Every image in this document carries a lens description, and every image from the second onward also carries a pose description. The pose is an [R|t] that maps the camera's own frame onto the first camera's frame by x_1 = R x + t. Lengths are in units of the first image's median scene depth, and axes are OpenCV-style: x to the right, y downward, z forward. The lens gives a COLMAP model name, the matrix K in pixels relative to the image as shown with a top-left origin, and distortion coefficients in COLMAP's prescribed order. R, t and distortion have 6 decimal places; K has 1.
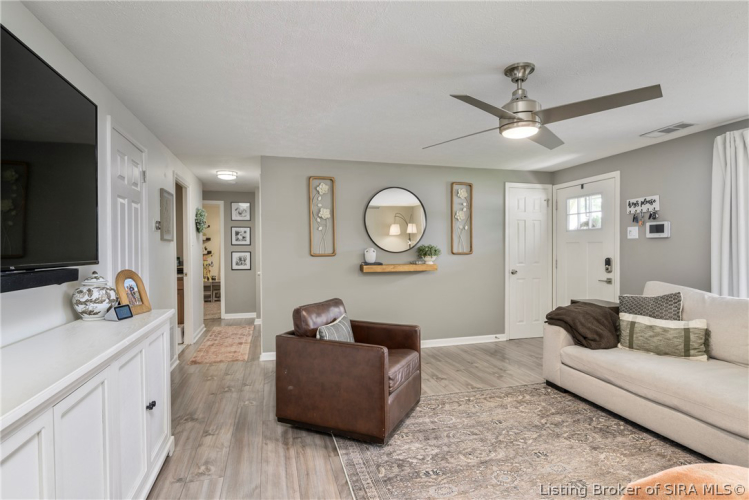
lens RADIAL K [[387.4, 0, 379.1], [0, 387.4, 250.9], [0, 0, 1]] dist [0.014688, 0.000142]
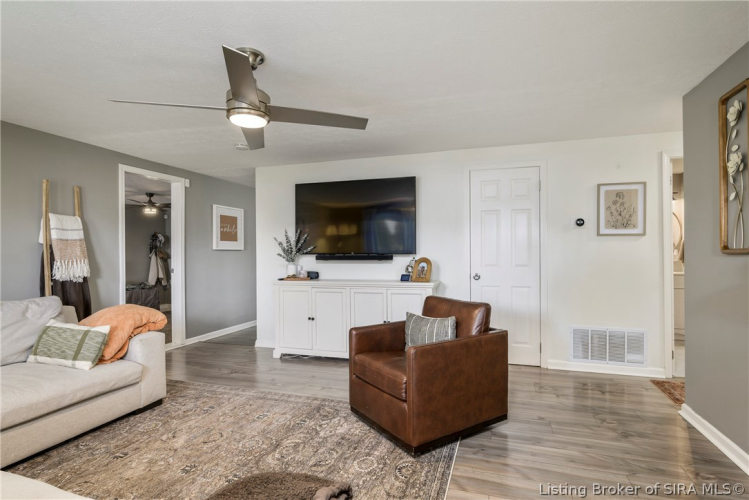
lens RADIAL K [[387.4, 0, 381.2], [0, 387.4, 250.0], [0, 0, 1]] dist [0.014688, 0.000142]
pose [[-0.546242, 0.002833, -0.837623, 0.903769], [0.004962, 0.999988, 0.000146, 0.011713], [0.837613, -0.004077, -0.546249, 1.644523]]
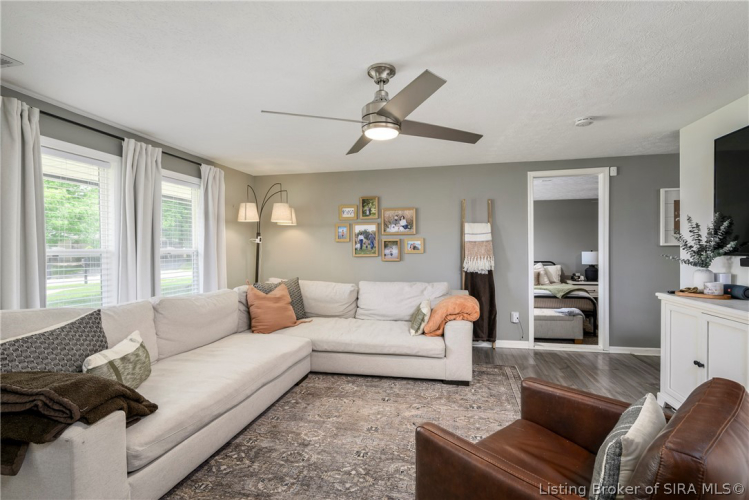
lens RADIAL K [[360.9, 0, 377.3], [0, 360.9, 251.5], [0, 0, 1]] dist [0.000248, -0.001629]
pose [[-0.883362, 0.011973, 0.468539, -0.060236], [0.018075, 0.999800, 0.008527, -0.006053], [-0.468343, 0.016001, -0.883402, 1.682070]]
